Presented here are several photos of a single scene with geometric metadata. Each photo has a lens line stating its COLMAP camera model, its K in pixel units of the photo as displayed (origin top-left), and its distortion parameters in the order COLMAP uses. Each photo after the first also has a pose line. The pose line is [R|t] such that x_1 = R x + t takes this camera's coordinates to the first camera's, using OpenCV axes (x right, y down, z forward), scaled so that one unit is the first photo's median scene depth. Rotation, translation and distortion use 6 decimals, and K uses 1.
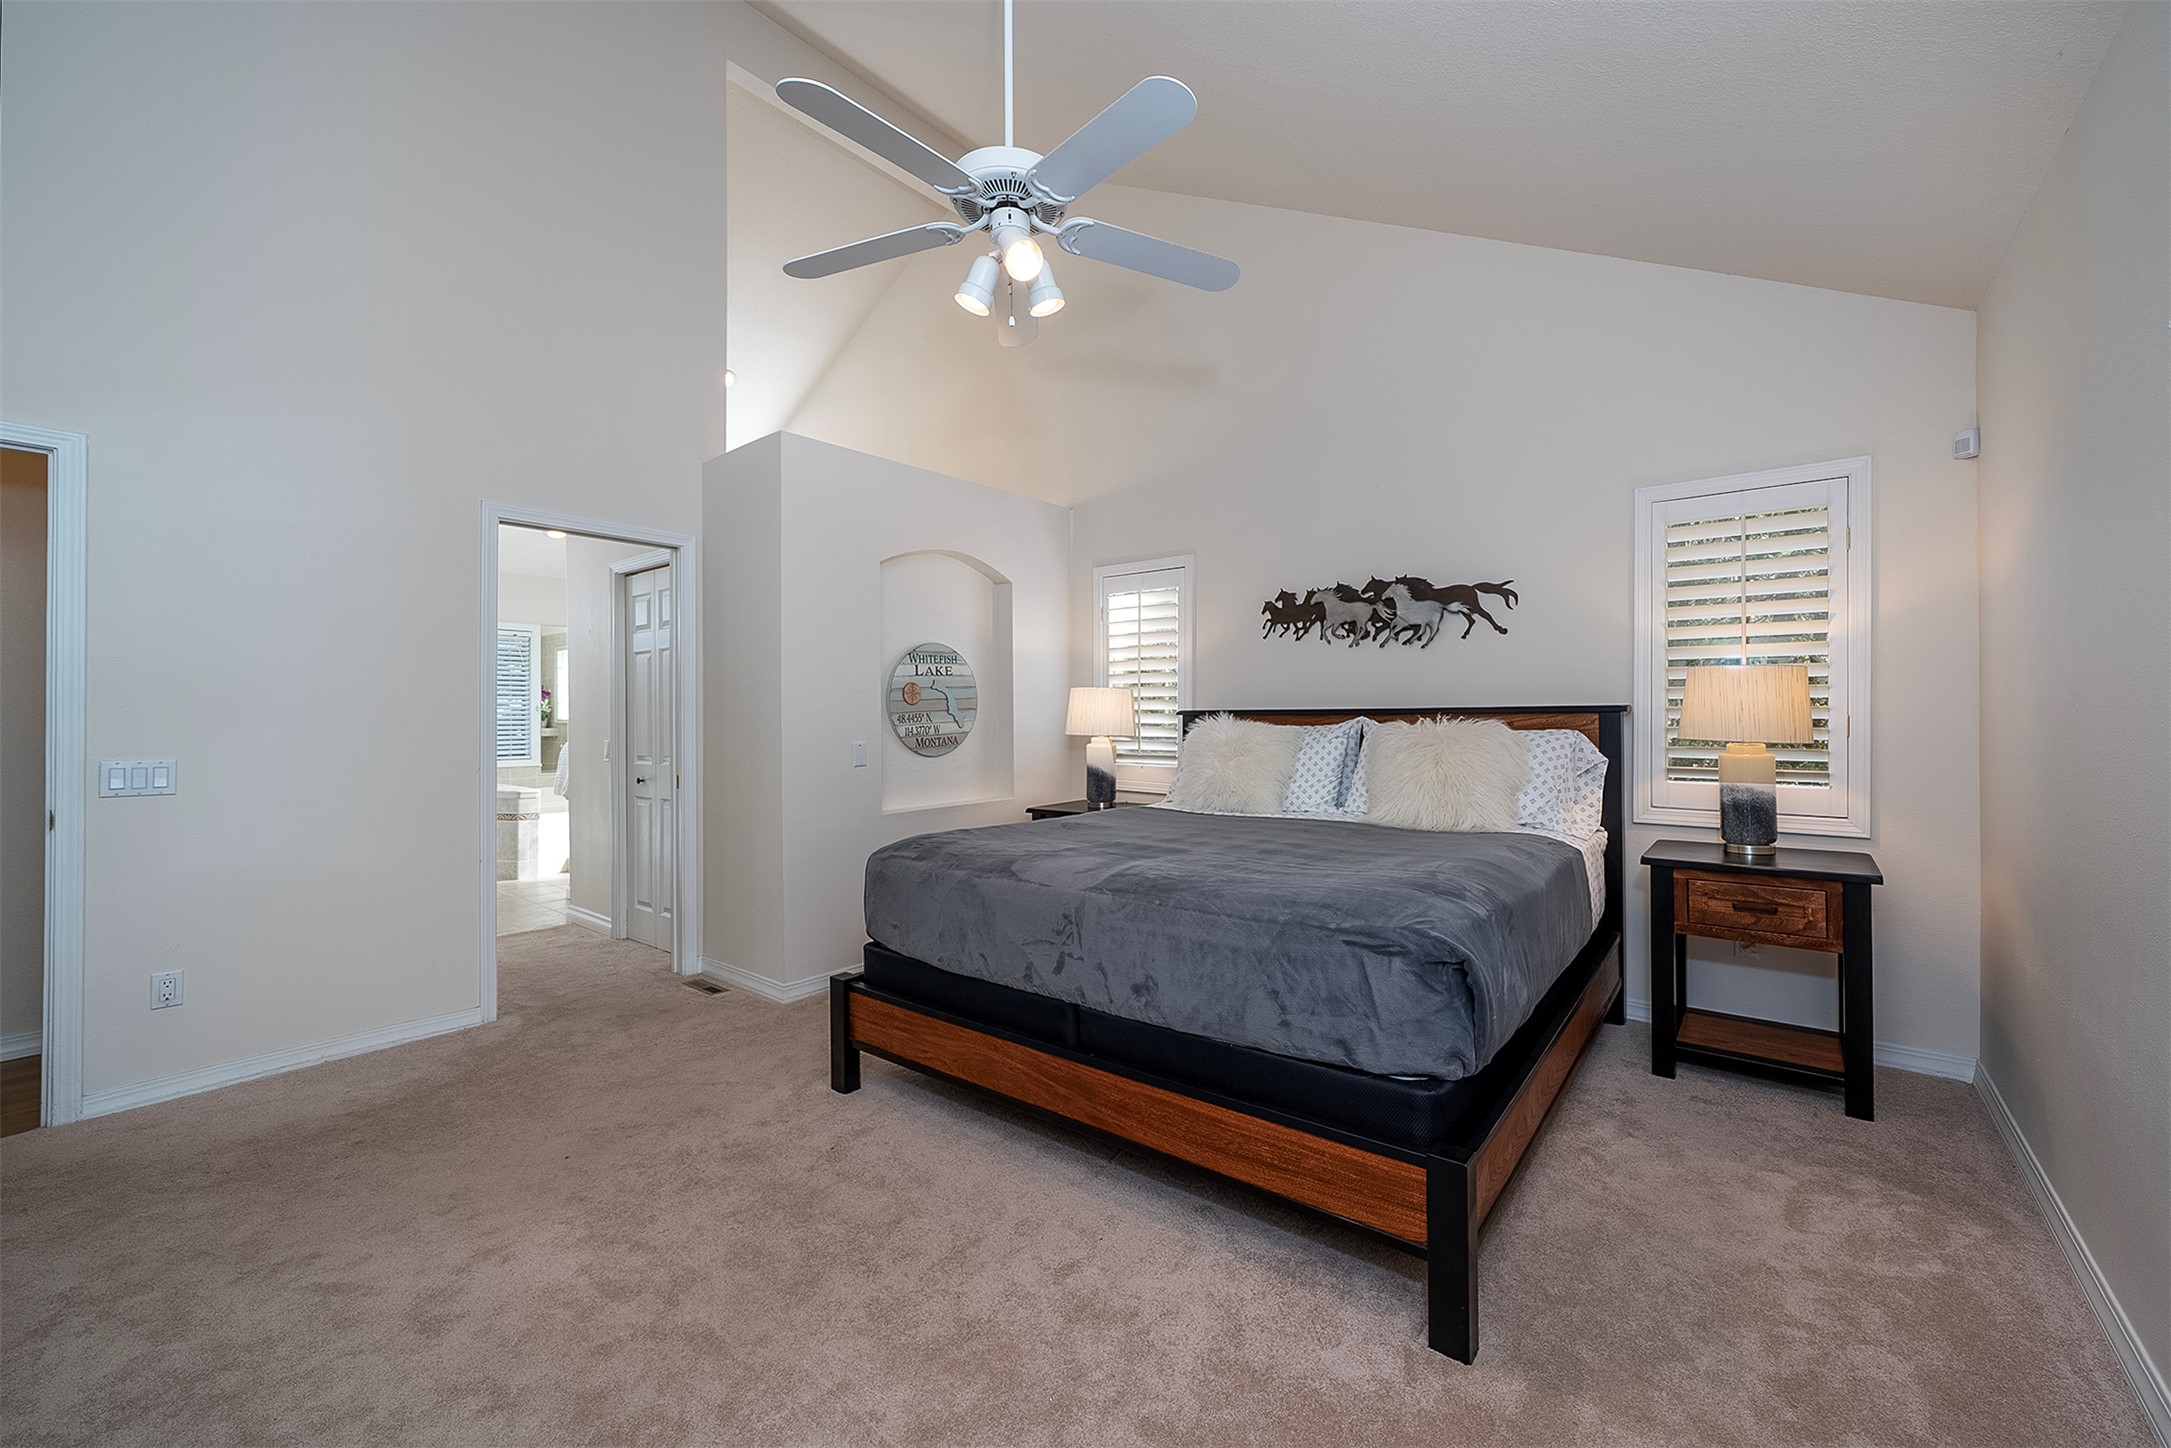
lens RADIAL K [[844.8, 0, 1089.5], [0, 844.8, 706.6], [0, 0, 1]] dist [0.000116, -0.000037]
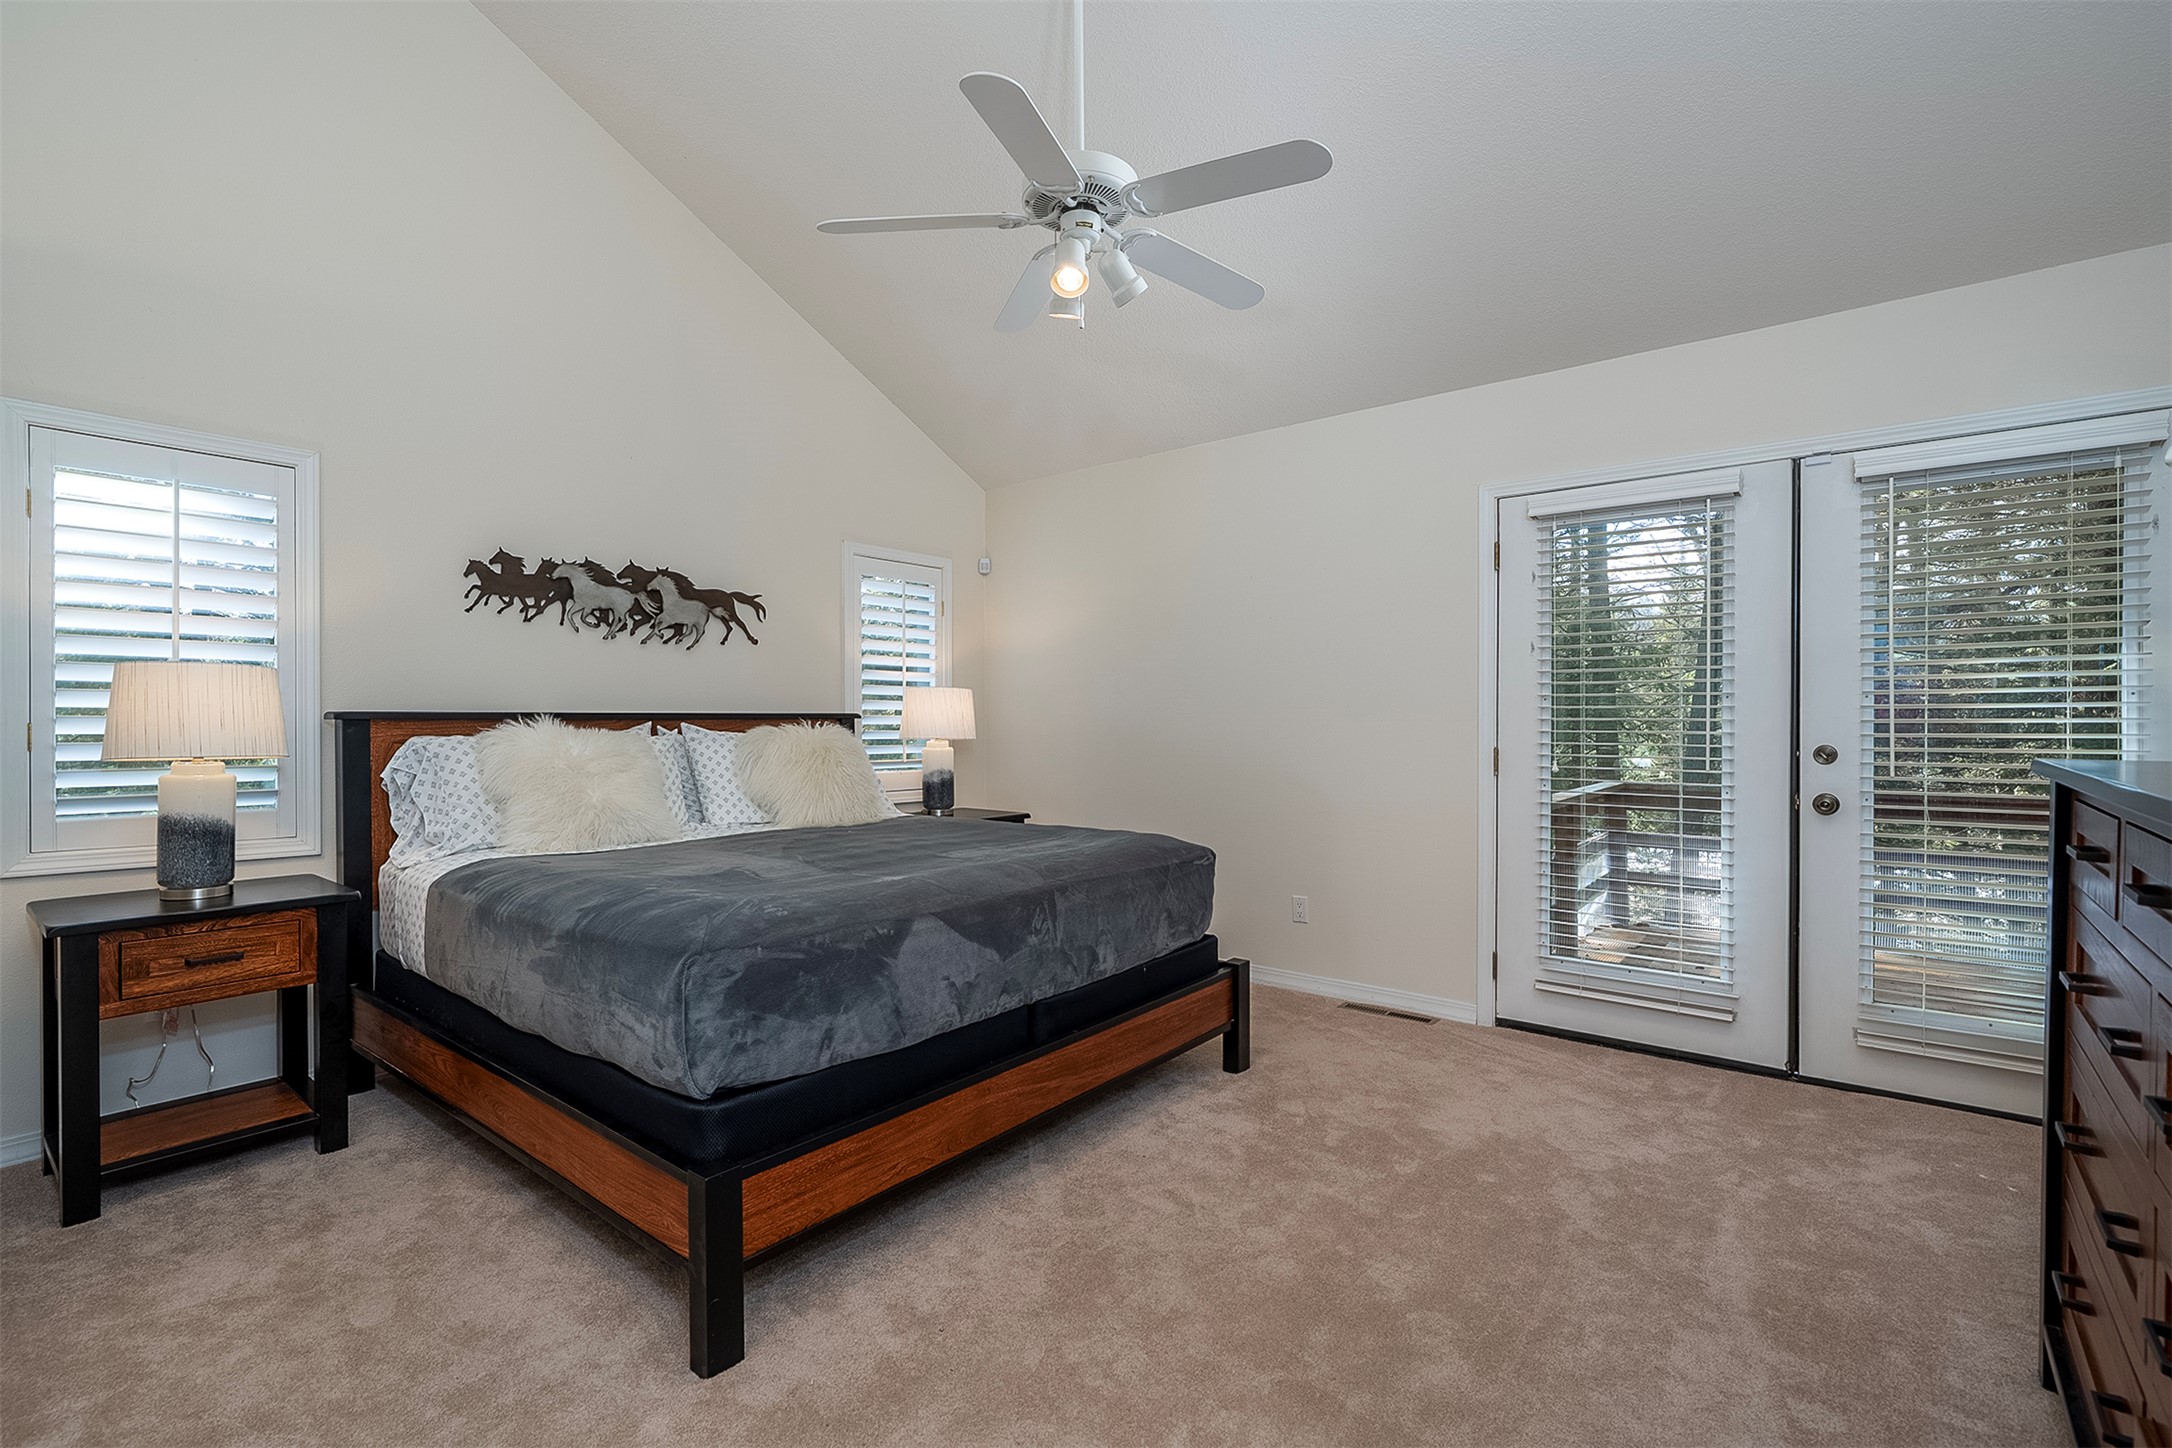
lens RADIAL K [[986.7, 0, 1086.0], [0, 986.7, 724.0], [0, 0, 1]] dist [0.002103, 0.000085]
pose [[0.003775, 0.002798, 0.999989, -0.679746], [-0.008729, 0.999958, -0.002765, 0.012068], [-0.999955, -0.008718, 0.003799, 0.530910]]
